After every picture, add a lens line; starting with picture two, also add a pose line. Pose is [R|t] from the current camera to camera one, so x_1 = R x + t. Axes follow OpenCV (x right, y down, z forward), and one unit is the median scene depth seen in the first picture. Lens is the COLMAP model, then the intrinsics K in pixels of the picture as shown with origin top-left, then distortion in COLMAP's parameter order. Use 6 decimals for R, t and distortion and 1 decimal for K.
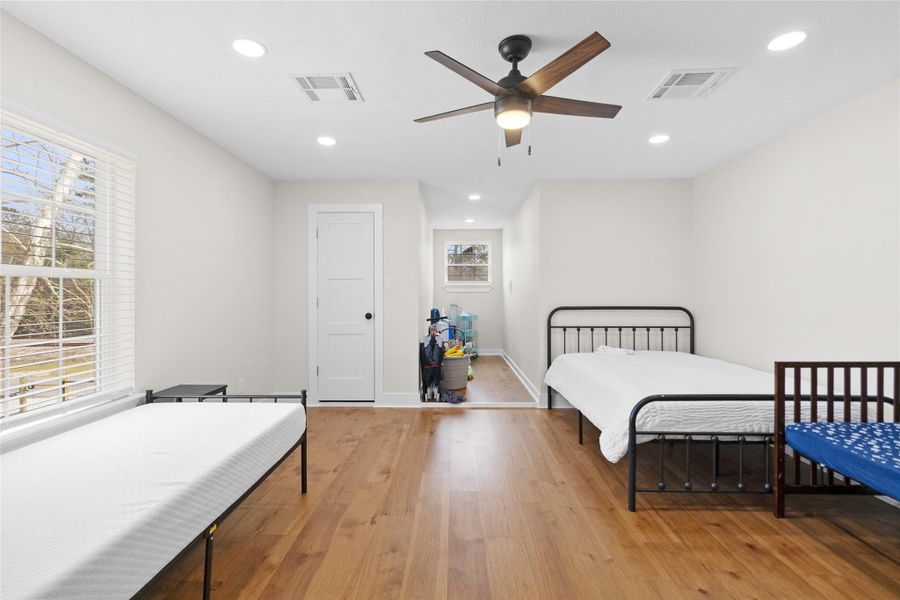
lens RADIAL K [[419.3, 0, 451.4], [0, 419.3, 296.8], [0, 0, 1]] dist [0.001736, 0.000614]
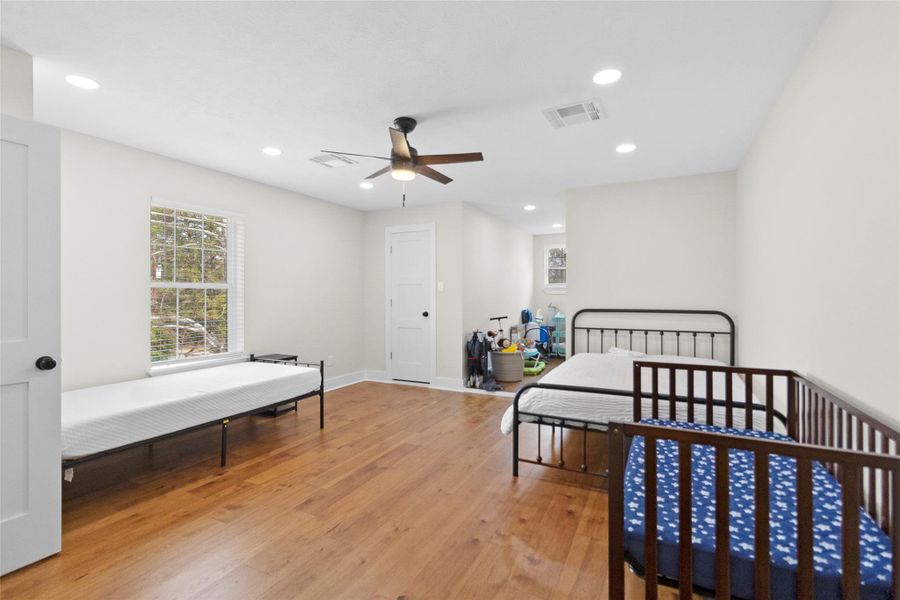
lens RADIAL K [[419.3, 0, 441.8], [0, 419.3, 297.4], [0, 0, 1]] dist [0.001736, 0.000614]
pose [[0.897839, 0.003125, -0.440313, 0.694332], [-0.003340, 0.999994, 0.000288, -0.007543], [0.440312, 0.001212, 0.897844, -0.168604]]
